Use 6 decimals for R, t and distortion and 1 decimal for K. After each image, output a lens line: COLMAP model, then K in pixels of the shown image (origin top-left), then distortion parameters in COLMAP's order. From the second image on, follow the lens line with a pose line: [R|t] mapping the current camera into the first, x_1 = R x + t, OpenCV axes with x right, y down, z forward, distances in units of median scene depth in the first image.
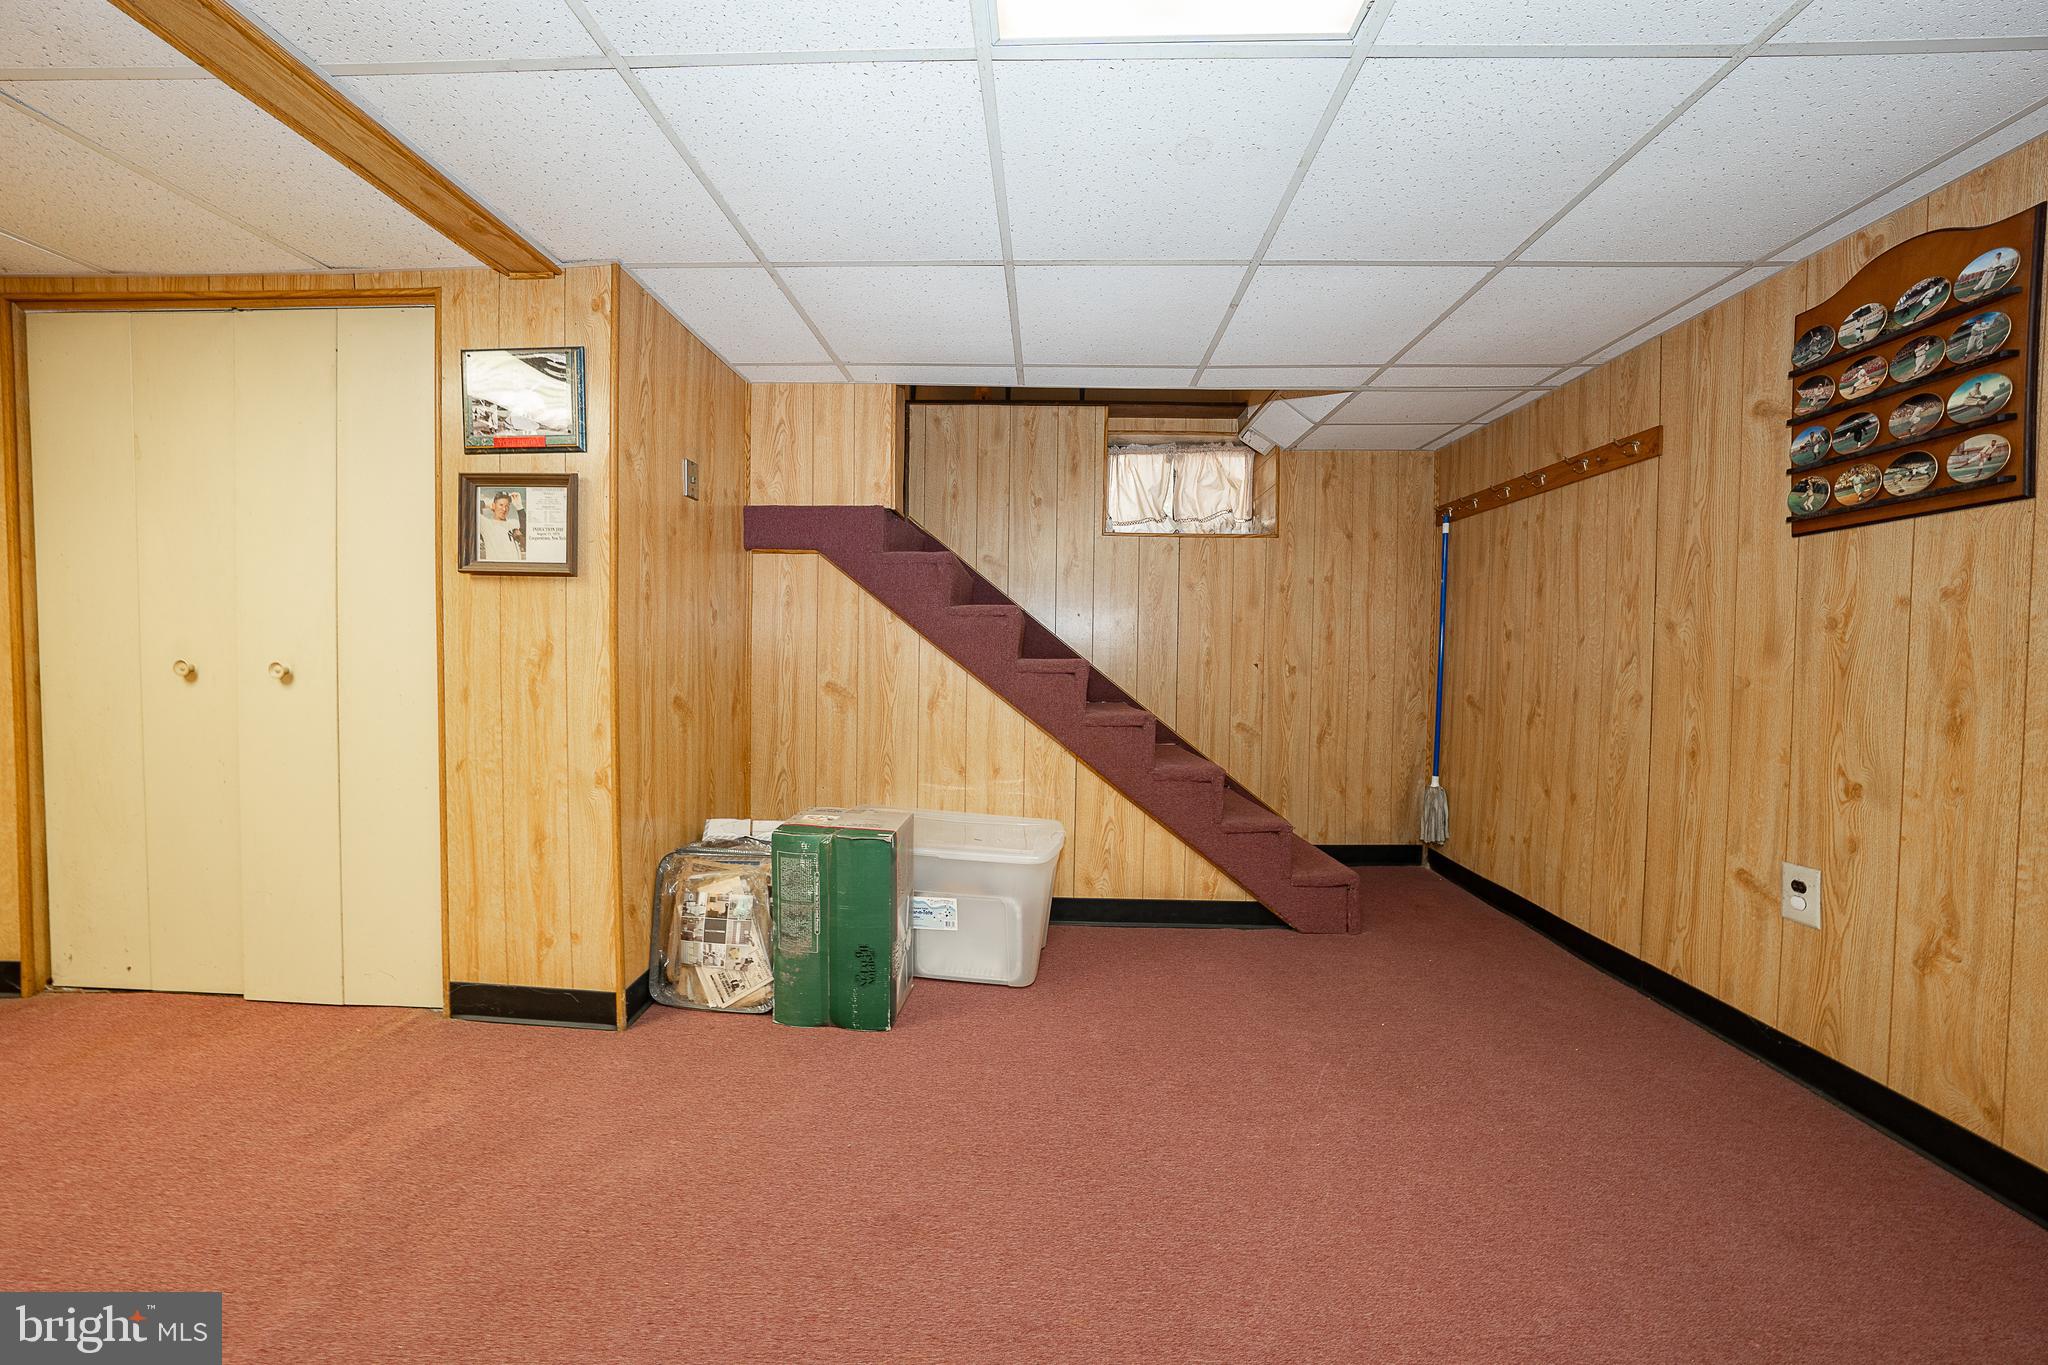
lens RADIAL K [[705.1, 0, 1025.8], [0, 705.1, 675.7], [0, 0, 1]] dist [-0.030848, 0.006703]
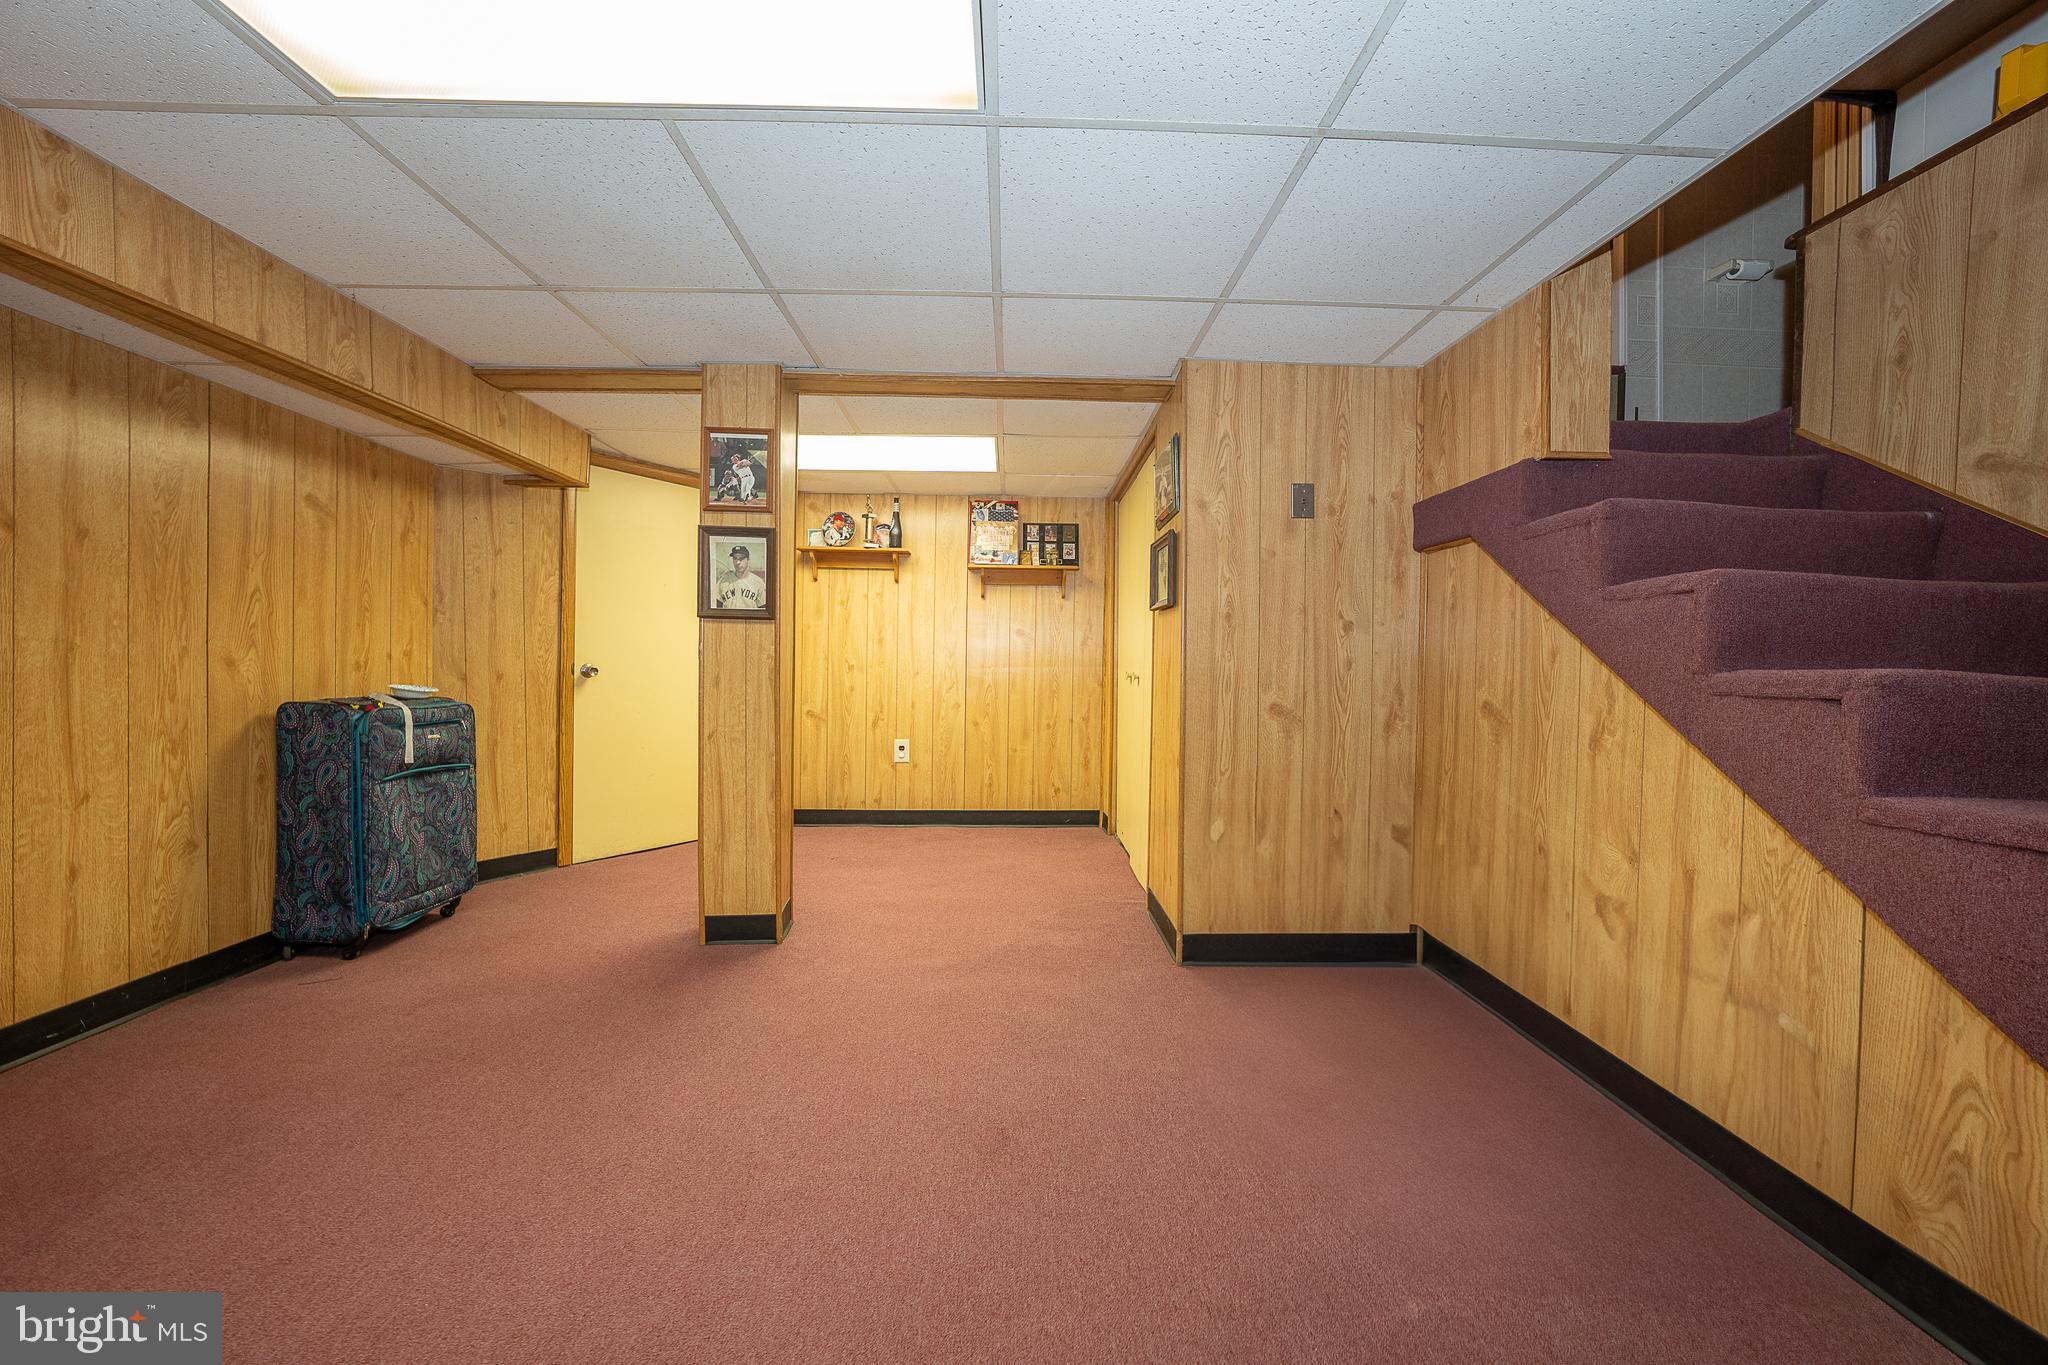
lens RADIAL K [[705.1, 0, 1025.8], [0, 705.1, 675.7], [0, 0, 1]] dist [-0.030848, 0.006703]
pose [[0.053080, 0.000029, -0.998590, 0.466824], [-0.042376, 0.999099, -0.002223, 0.003713], [0.997691, 0.042434, 0.053034, 0.450000]]
